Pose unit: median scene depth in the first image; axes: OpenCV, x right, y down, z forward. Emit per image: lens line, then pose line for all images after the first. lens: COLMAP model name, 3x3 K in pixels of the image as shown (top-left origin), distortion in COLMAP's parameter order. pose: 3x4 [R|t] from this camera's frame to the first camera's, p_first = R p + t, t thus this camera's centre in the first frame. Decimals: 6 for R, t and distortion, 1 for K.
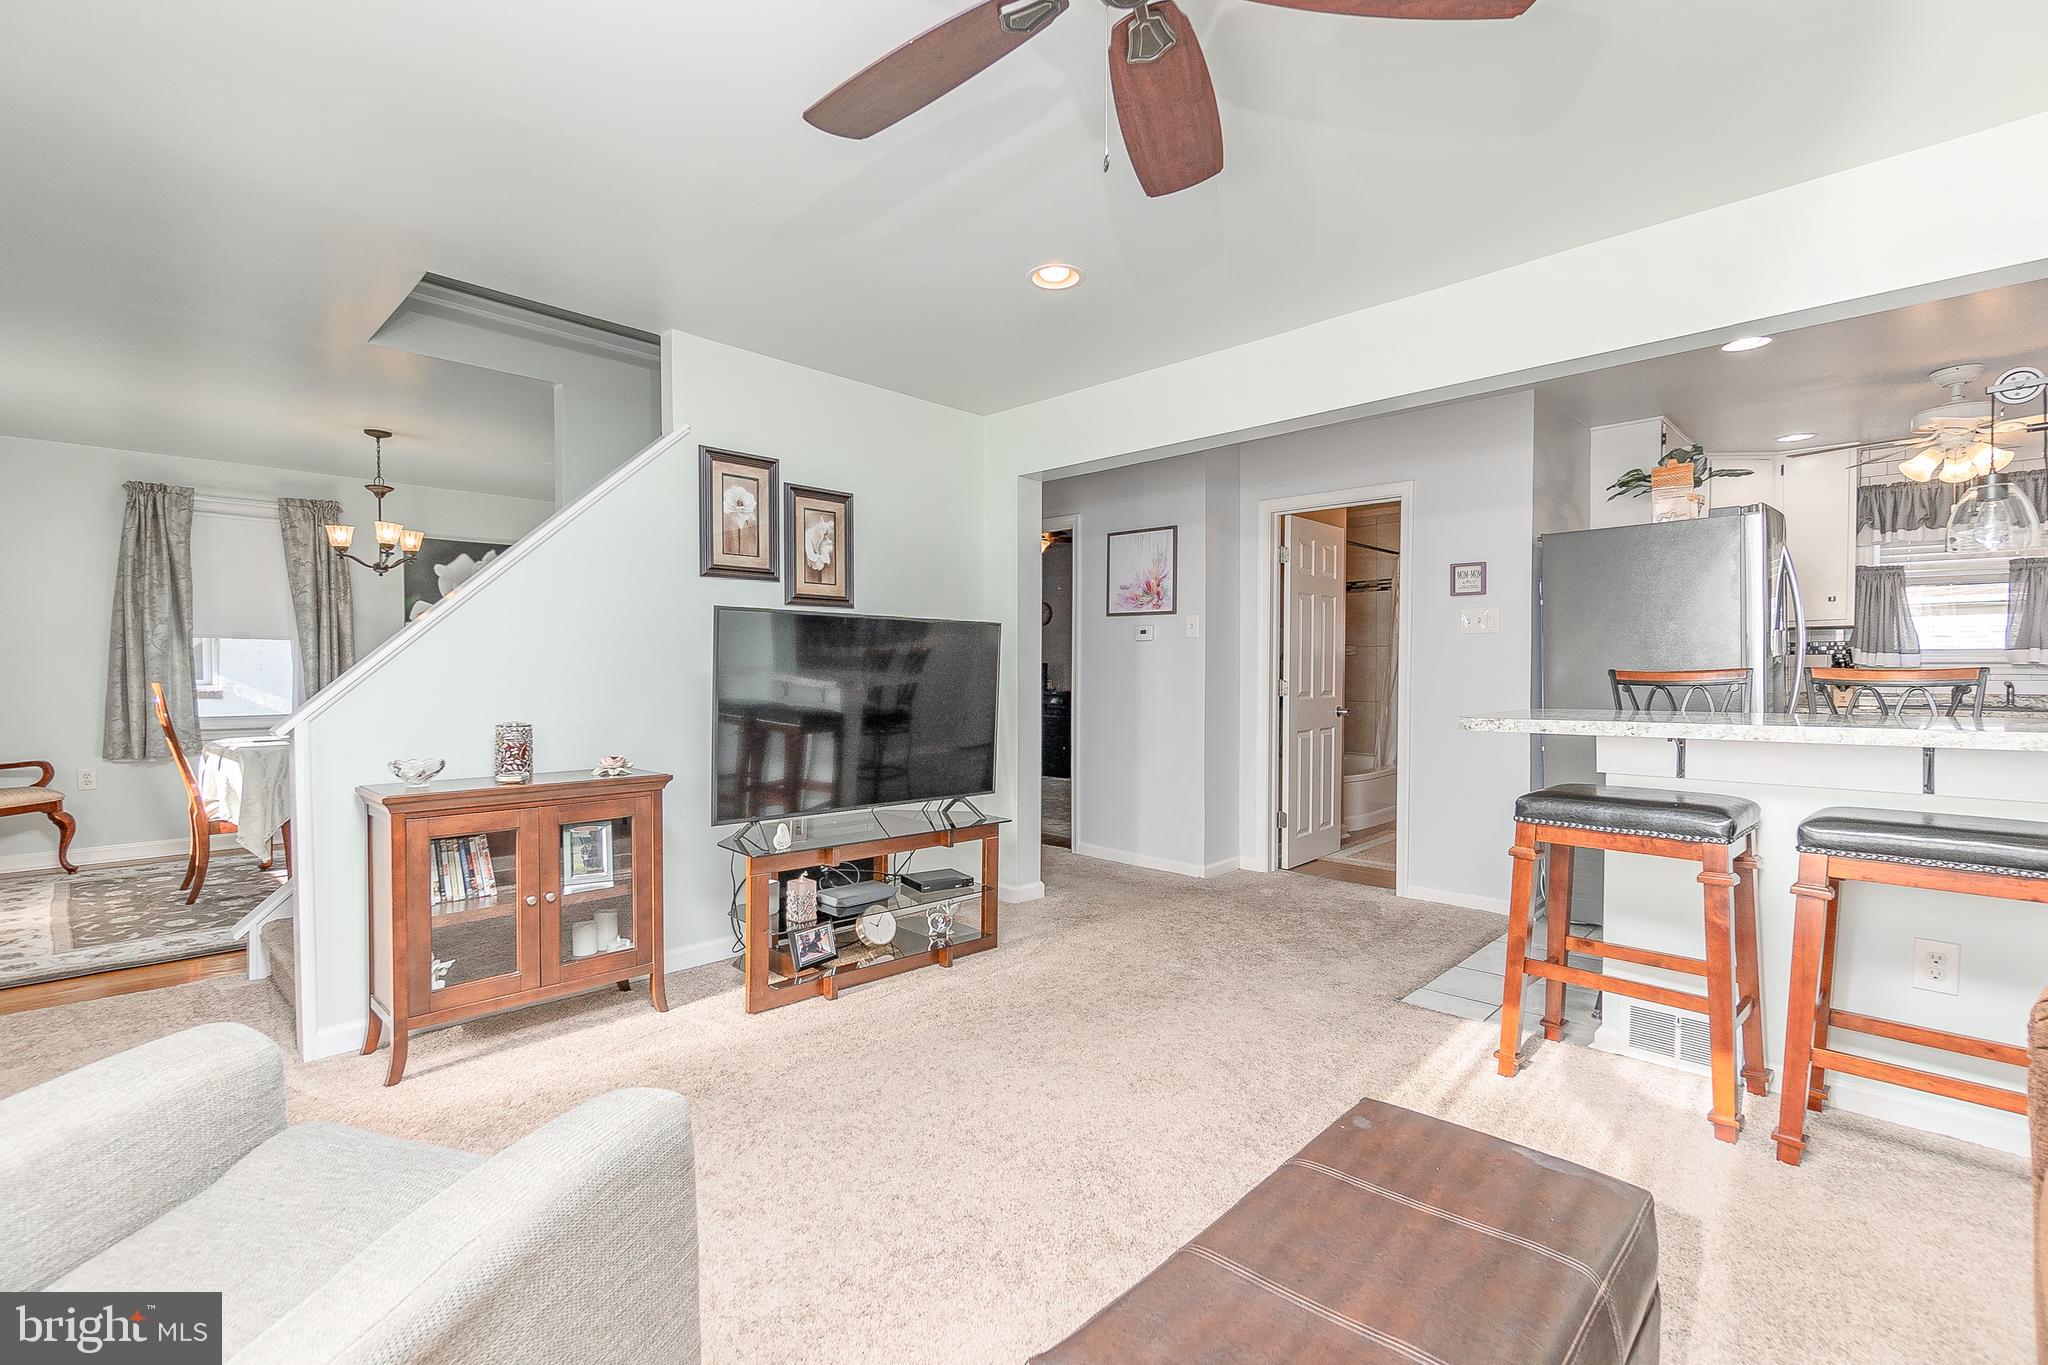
lens RADIAL K [[915.7, 0, 1019.1], [0, 915.7, 685.1], [0, 0, 1]] dist [-0.000535, 0.000137]
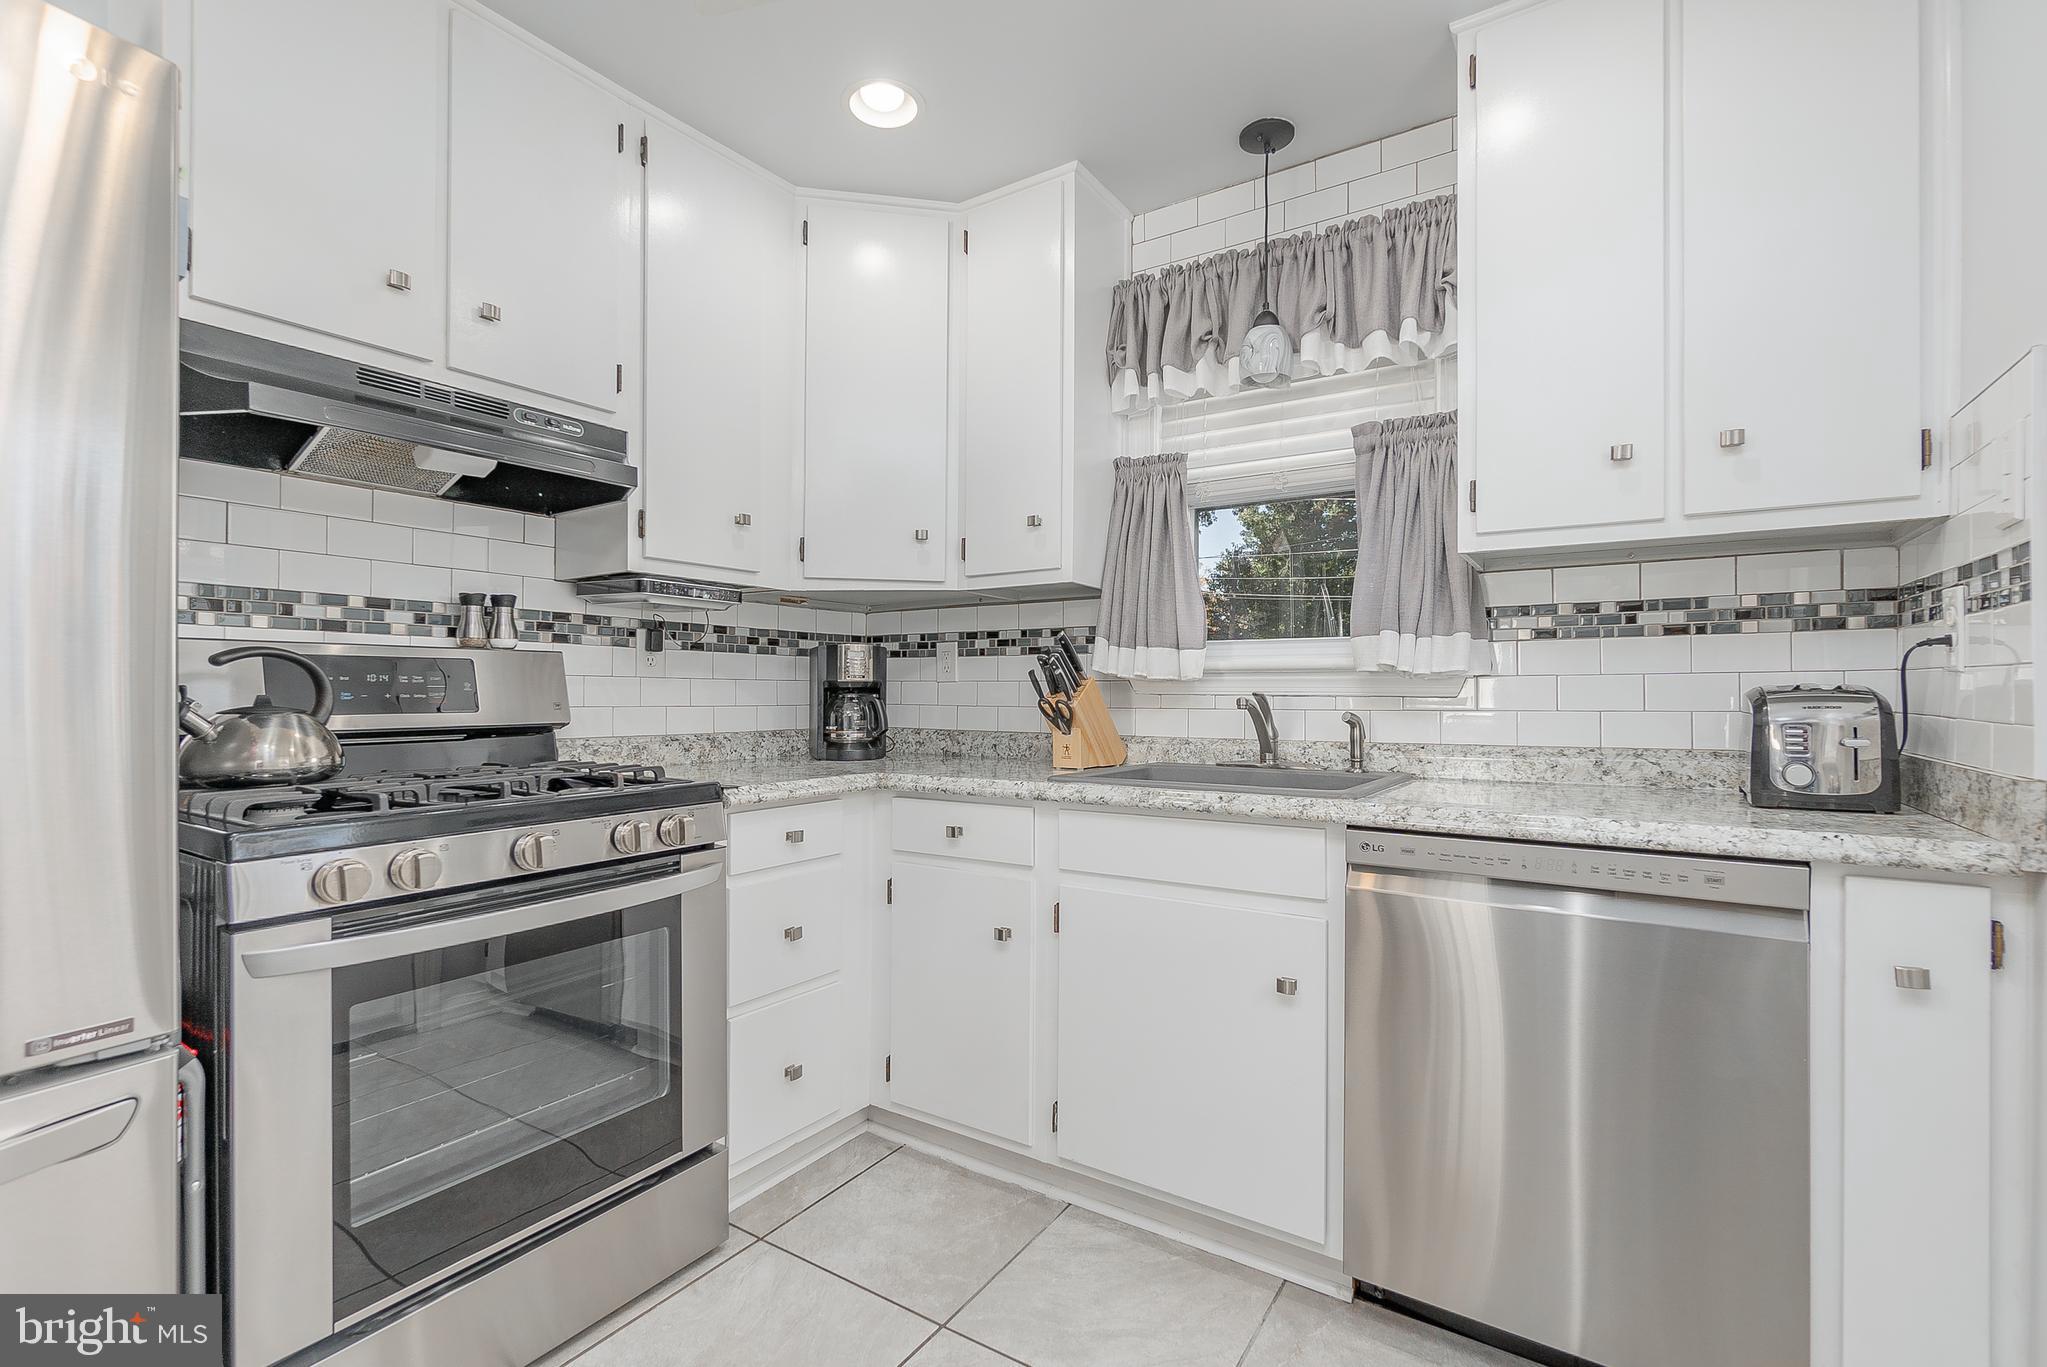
lens RADIAL K [[913.7, 0, 1021.0], [0, 913.7, 689.8], [0, 0, 1]] dist [-0.006695, 0.000073]
pose [[0.981028, 0.007996, 0.193701, 1.086879], [-0.002103, 0.999529, -0.030610, -0.001533], [-0.193854, 0.029622, 0.980583, 0.789221]]
